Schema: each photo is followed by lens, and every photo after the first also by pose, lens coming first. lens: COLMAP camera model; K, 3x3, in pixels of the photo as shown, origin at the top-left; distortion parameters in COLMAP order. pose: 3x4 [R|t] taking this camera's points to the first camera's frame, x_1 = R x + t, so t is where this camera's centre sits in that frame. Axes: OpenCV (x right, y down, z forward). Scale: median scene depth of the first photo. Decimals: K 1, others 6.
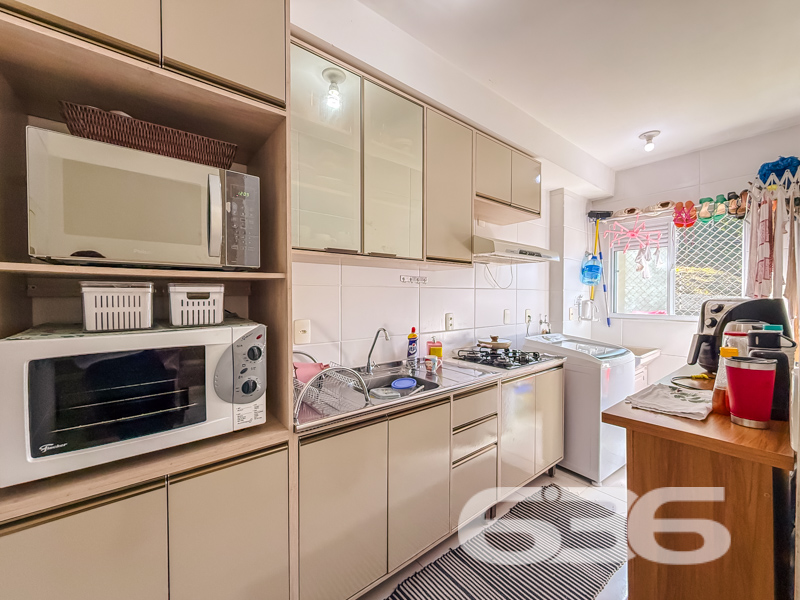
lens RADIAL K [[322.3, 0, 399.6], [0, 322.3, 301.3], [0, 0, 1]] dist [0.000133, -0.000126]
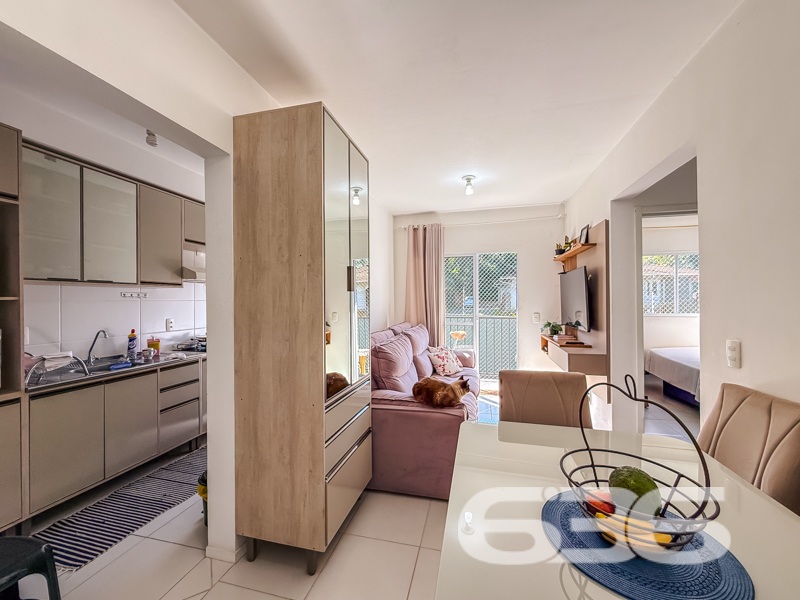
lens RADIAL K [[329.2, 0, 397.7], [0, 329.2, 300.3], [0, 0, 1]] dist [0.000649, 0.000010]
pose [[0.801595, -0.006370, 0.597833, 0.121180], [0.018384, 0.999733, -0.013997, -0.005536], [-0.597584, 0.022211, 0.801498, -0.929835]]
